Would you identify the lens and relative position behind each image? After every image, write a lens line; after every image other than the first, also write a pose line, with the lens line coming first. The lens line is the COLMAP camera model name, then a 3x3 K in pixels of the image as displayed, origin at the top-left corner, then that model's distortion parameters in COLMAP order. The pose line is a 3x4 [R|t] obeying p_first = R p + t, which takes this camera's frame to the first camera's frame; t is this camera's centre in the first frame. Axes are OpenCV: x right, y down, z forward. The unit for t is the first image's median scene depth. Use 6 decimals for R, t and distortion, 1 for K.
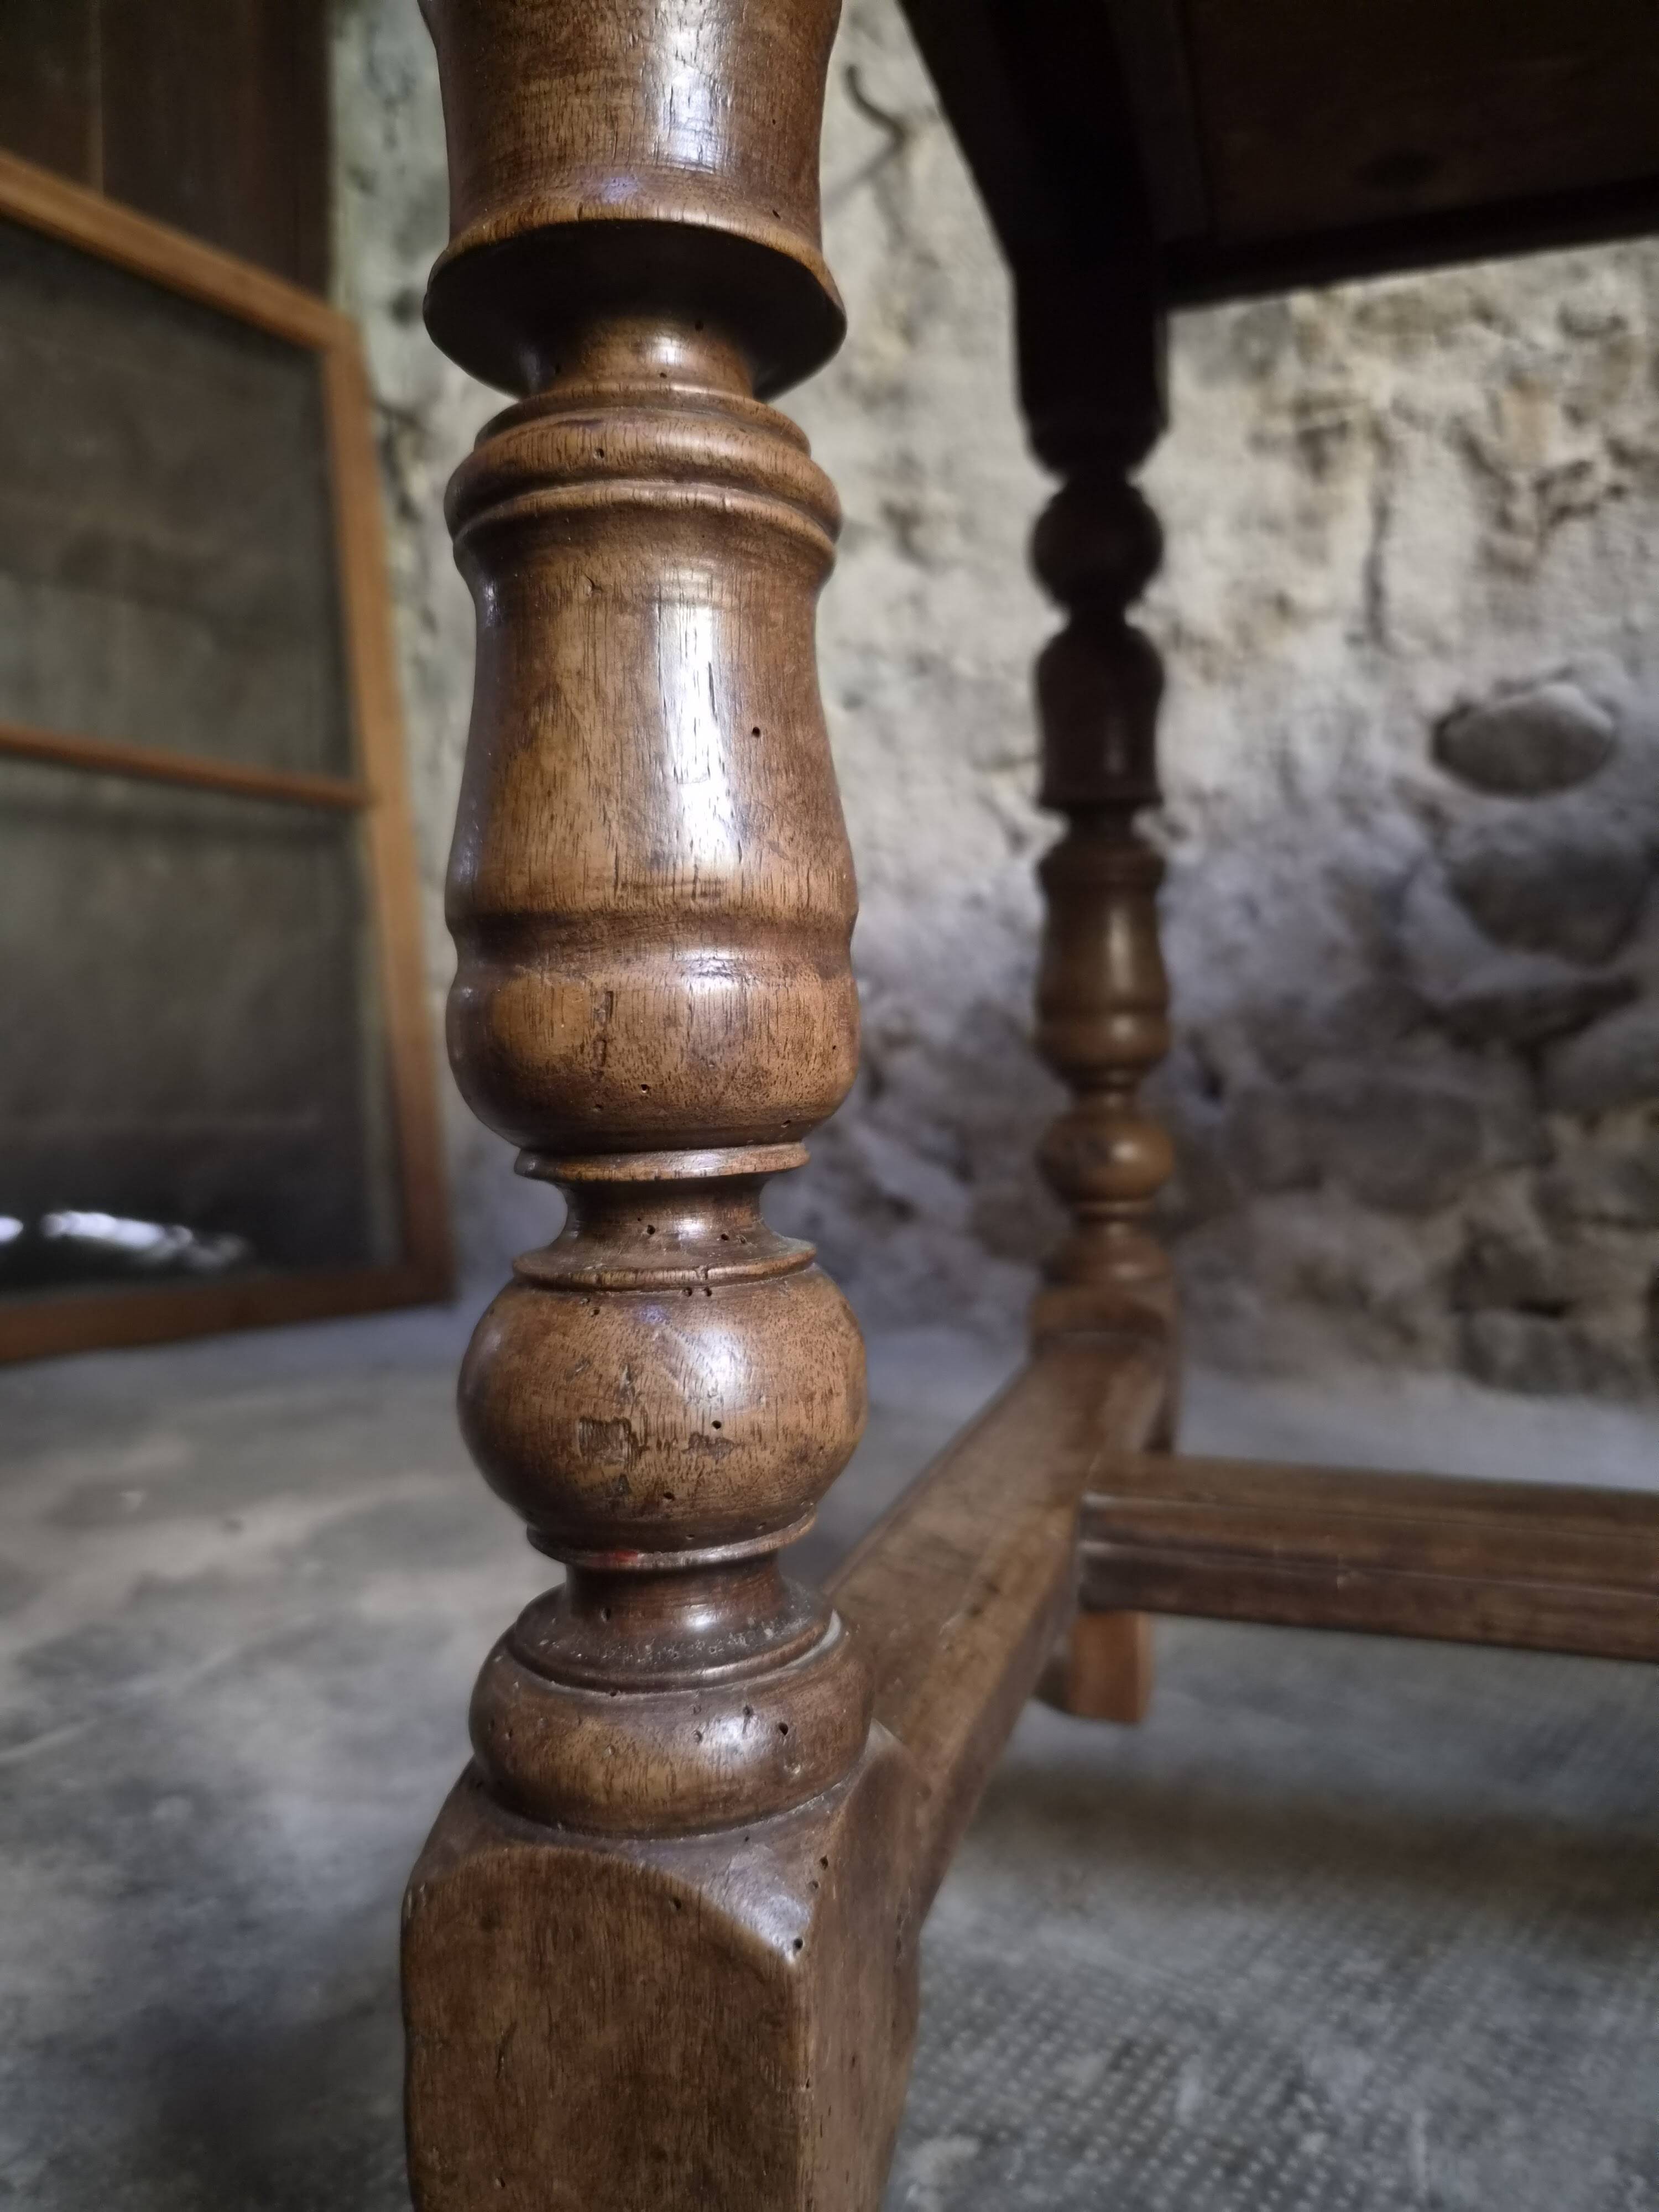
lens RADIAL K [[1543.3, 0, 849.7], [0, 1543.3, 1121.6], [0, 0, 1]] dist [0.032161, -0.044777]
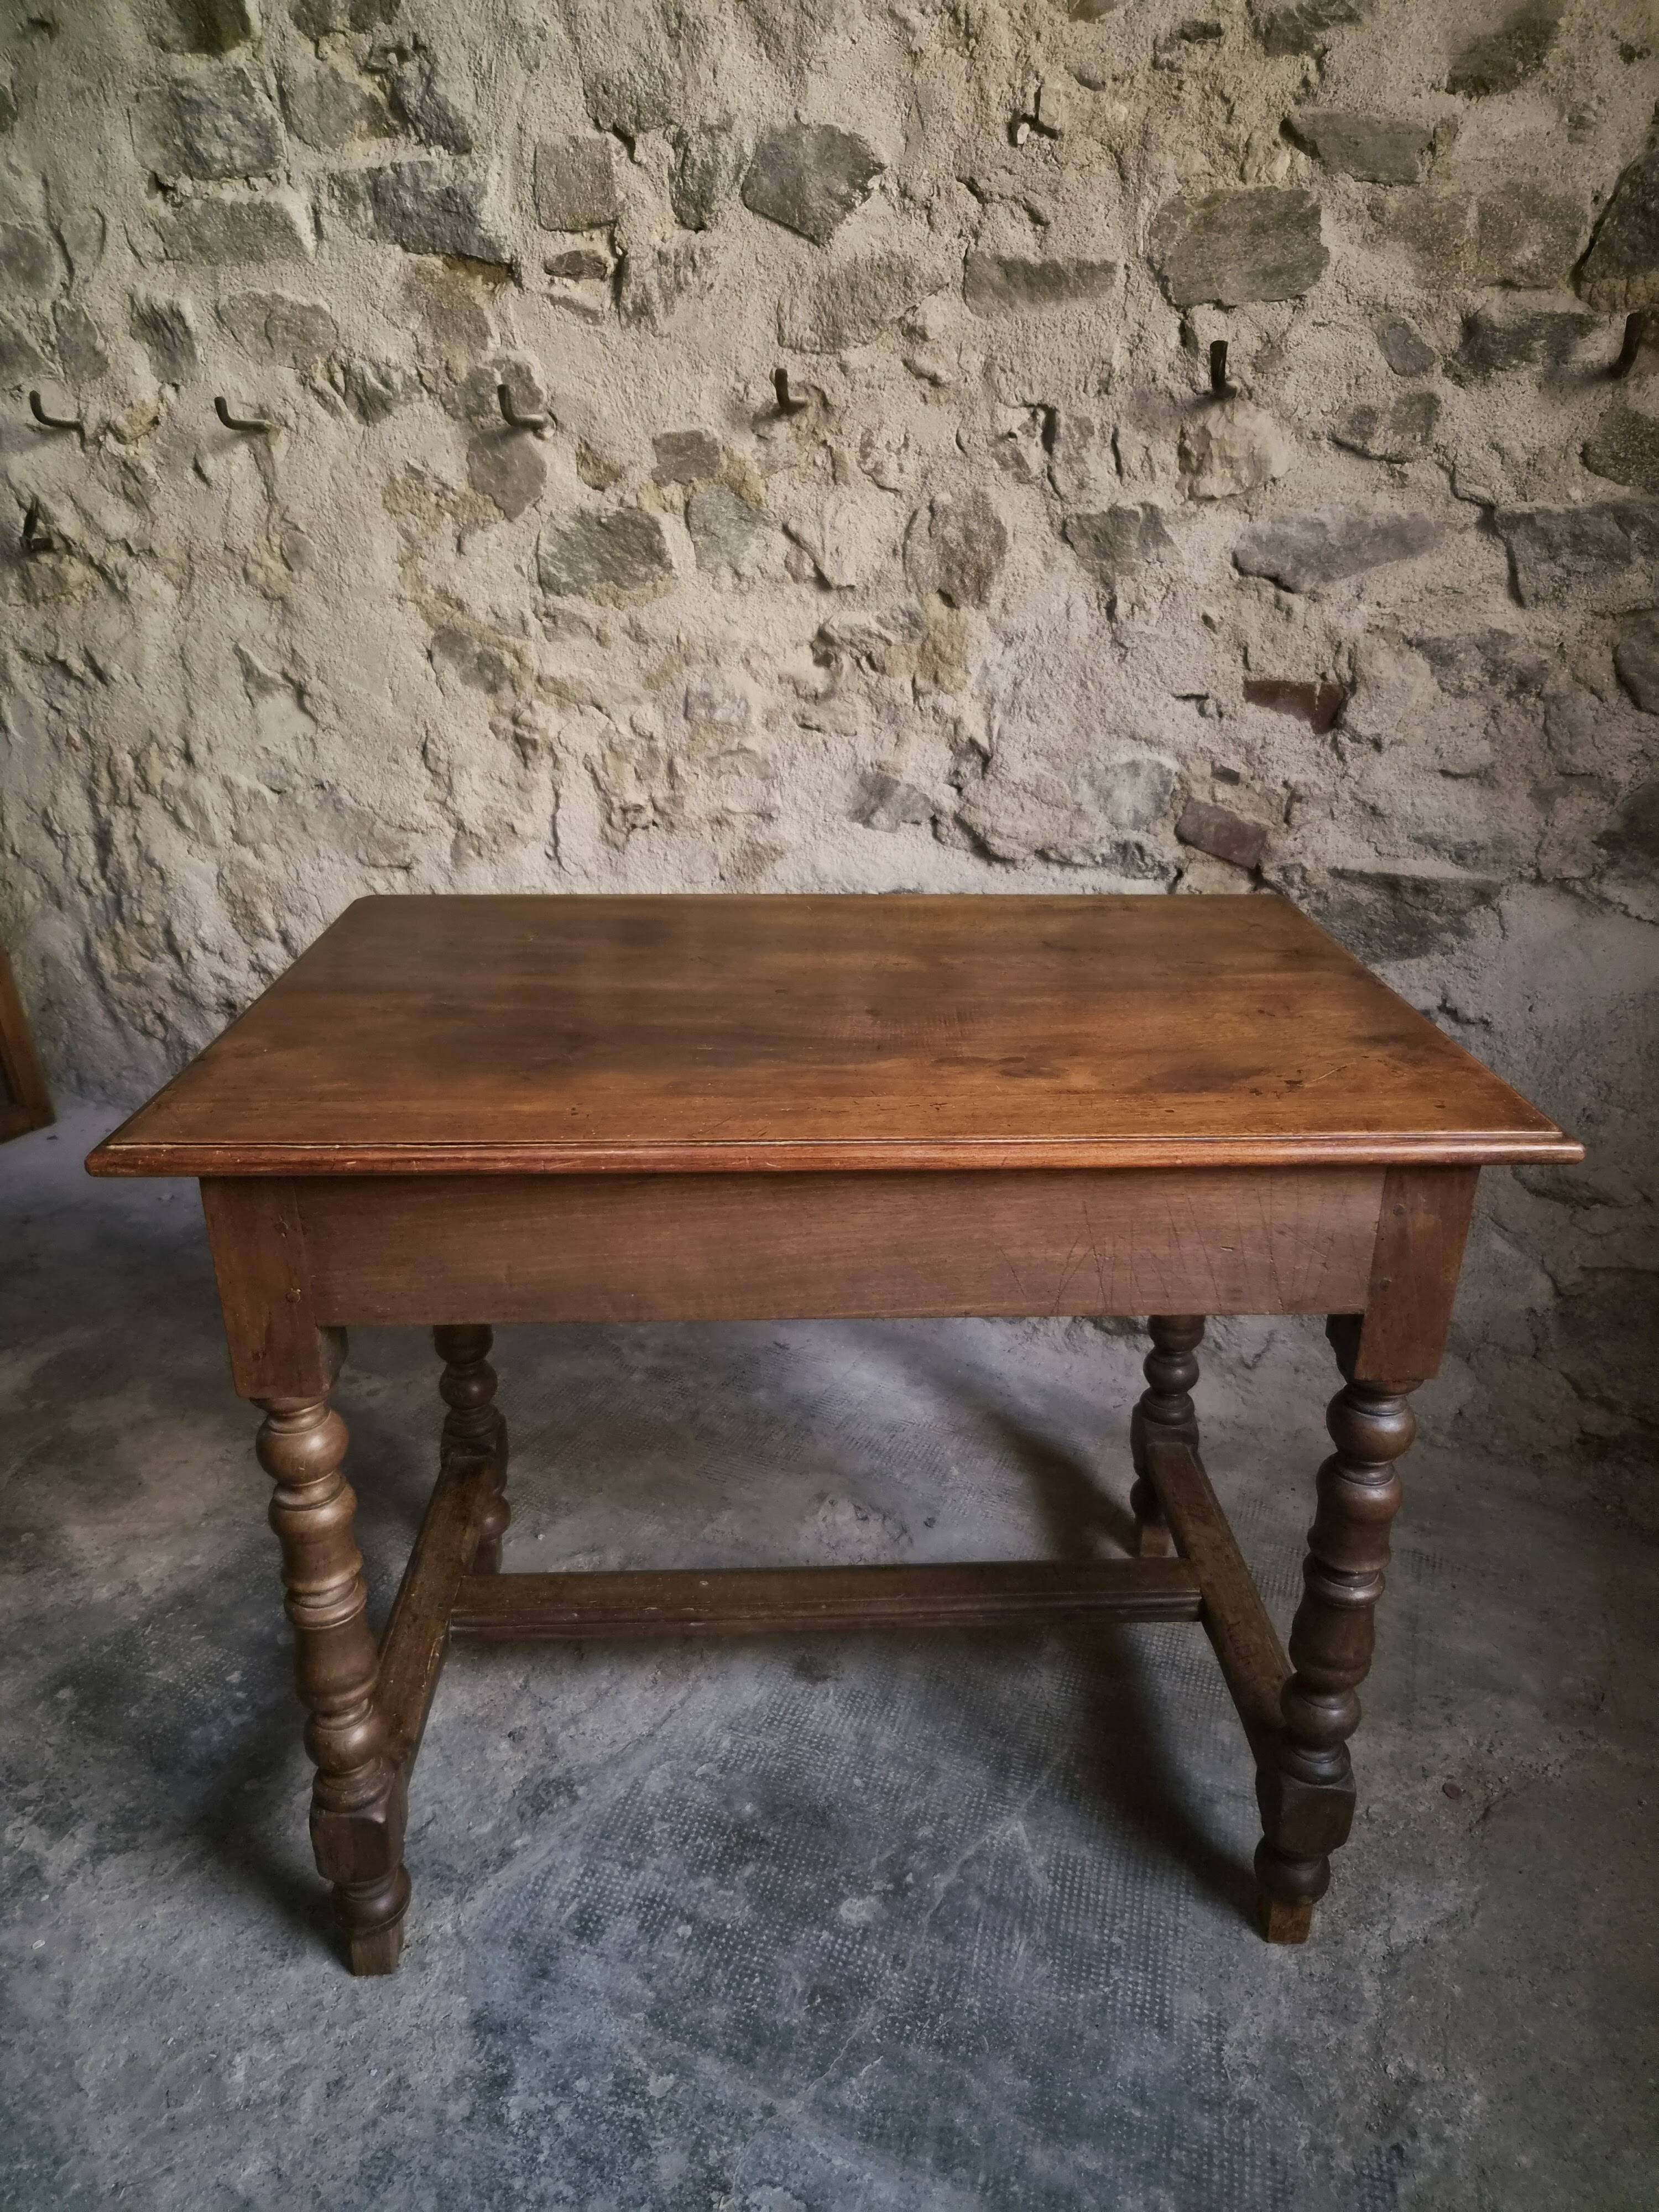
lens RADIAL K [[1479.2, 0, 853.4], [0, 1479.2, 1128.7], [0, 0, 1]] dist [0.062099, -0.049266]
pose [[0.963591, -0.080638, 0.254930, 0.201219], [-0.014476, 0.936307, 0.350885, -0.660519], [-0.266988, -0.341800, 0.901050, -0.871370]]
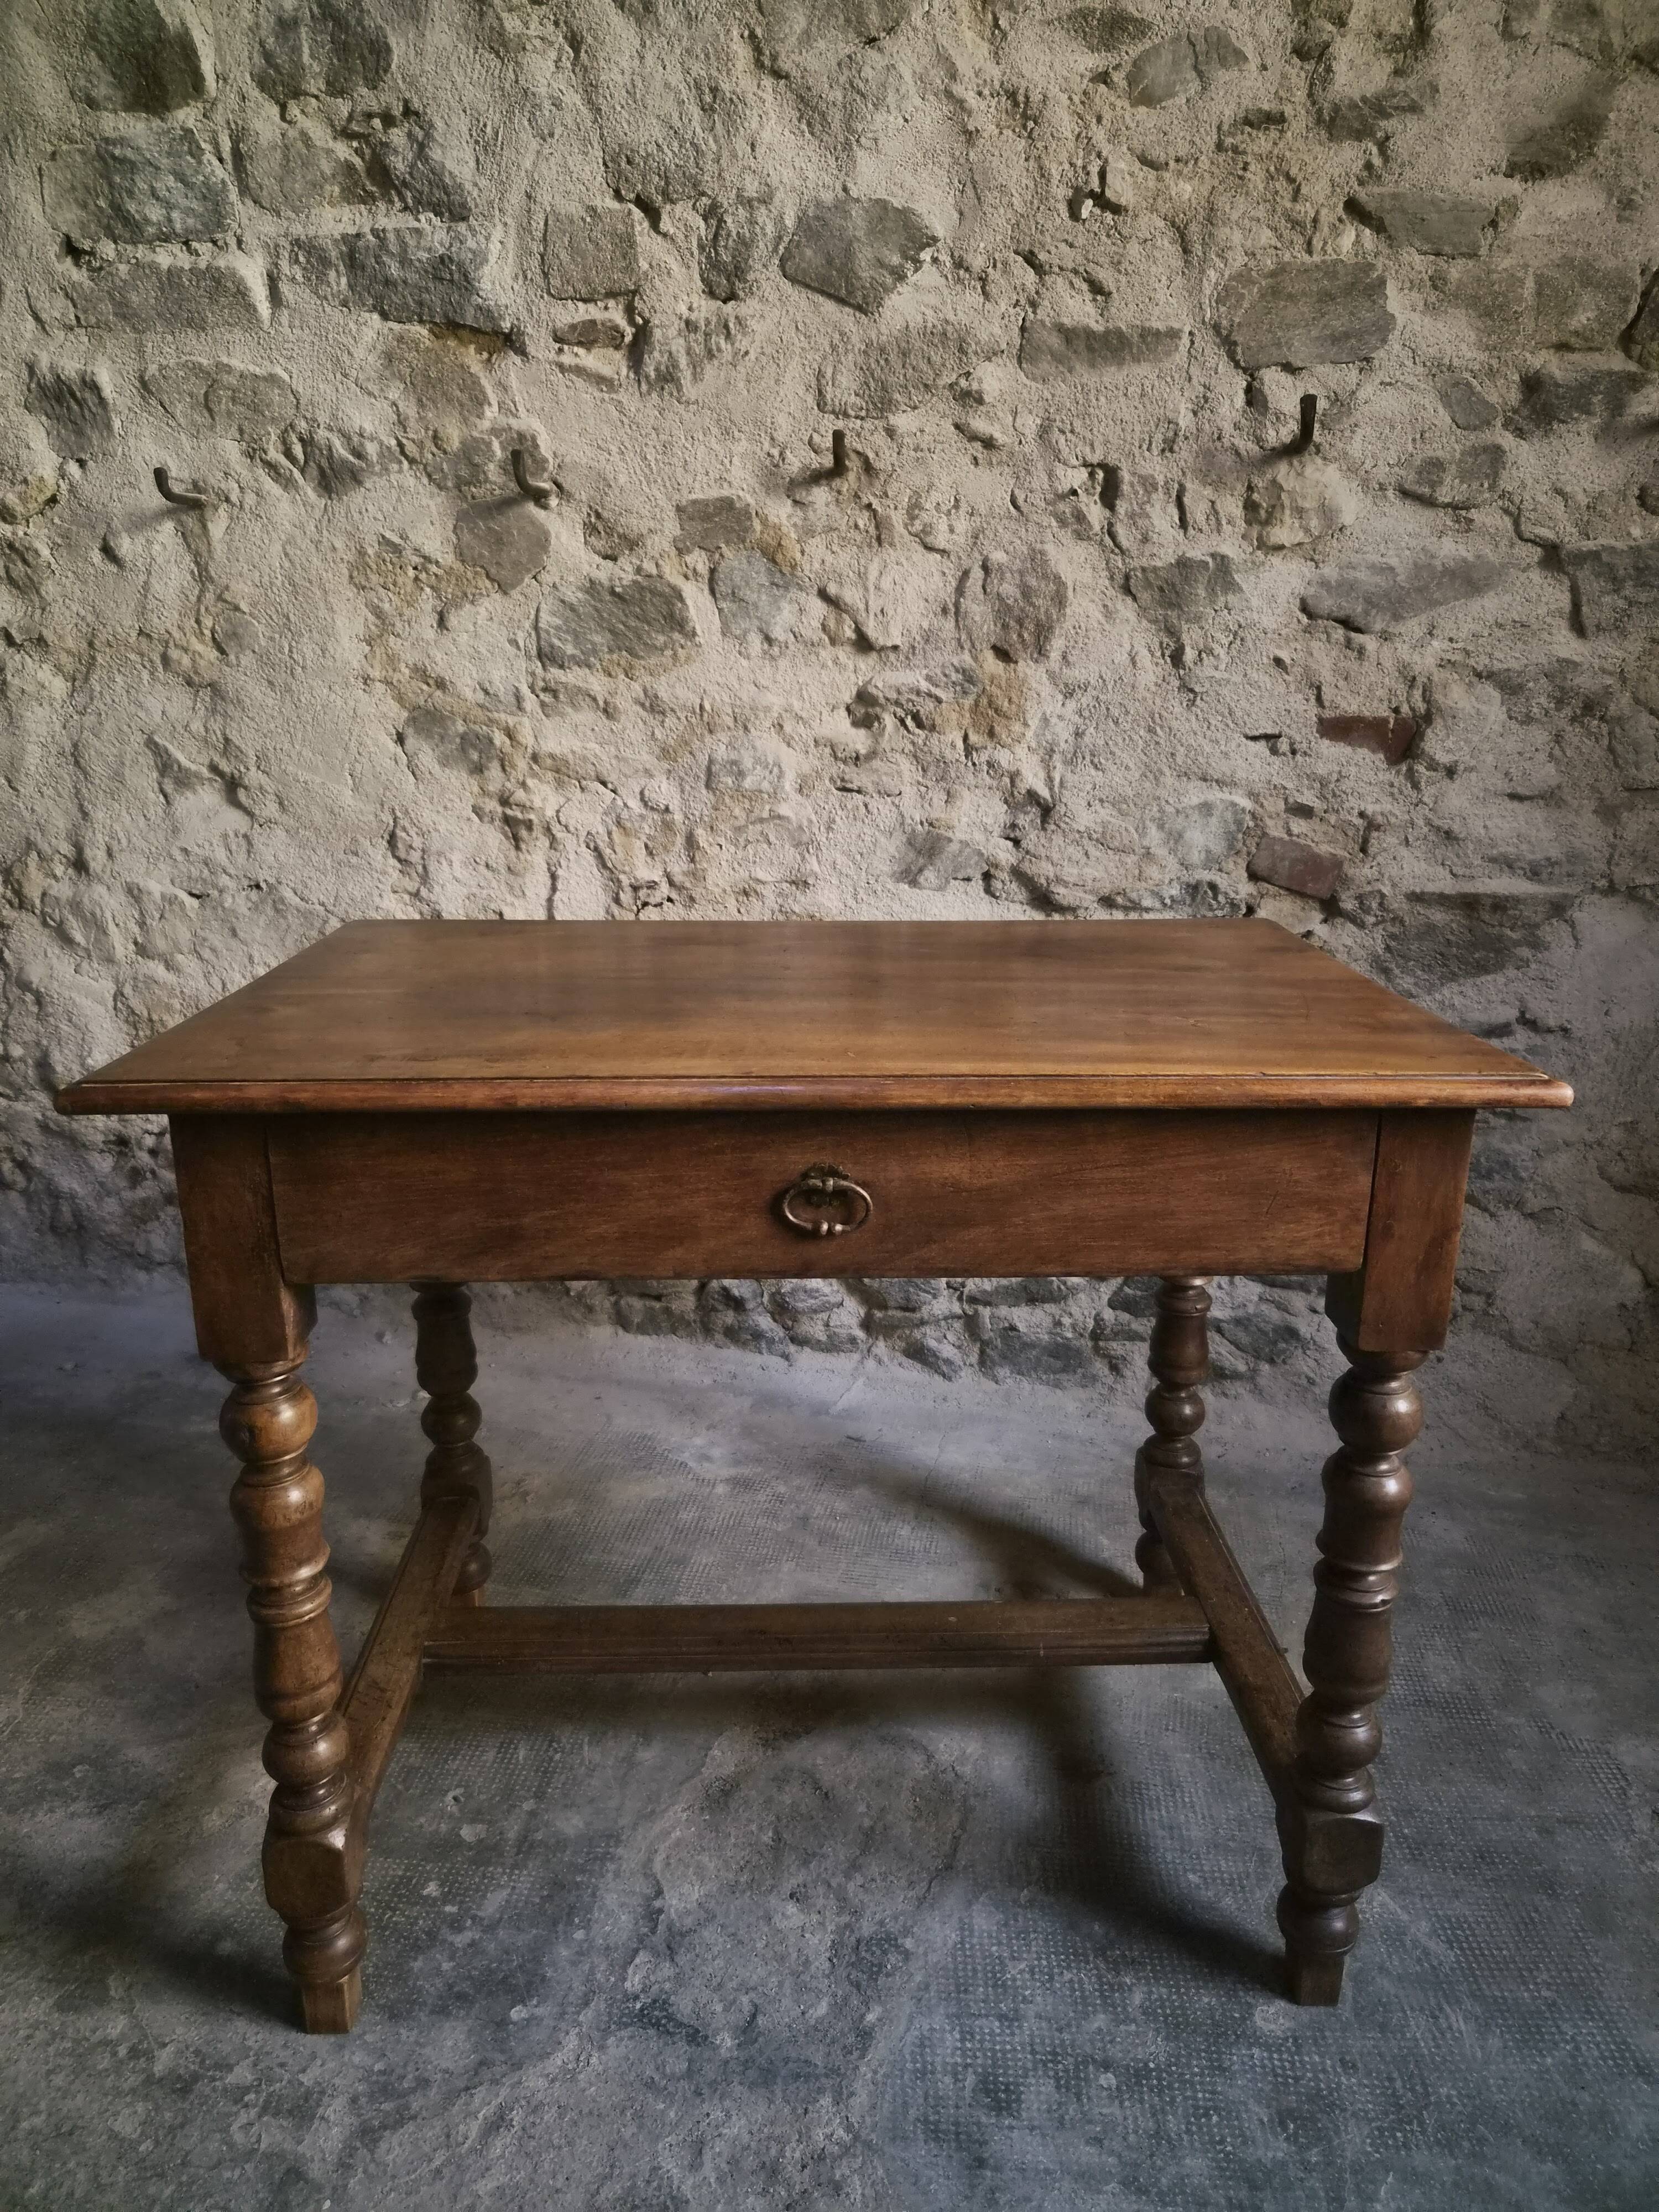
lens RADIAL K [[1475.7, 0, 826.3], [0, 1475.7, 1106.5], [0, 0, 1]] dist [0.070006, -0.053206]
pose [[0.882384, -0.123192, 0.454117, -0.184408], [0.006541, 0.968236, 0.249953, -0.567421], [-0.470484, -0.217584, 0.855162, -0.659754]]
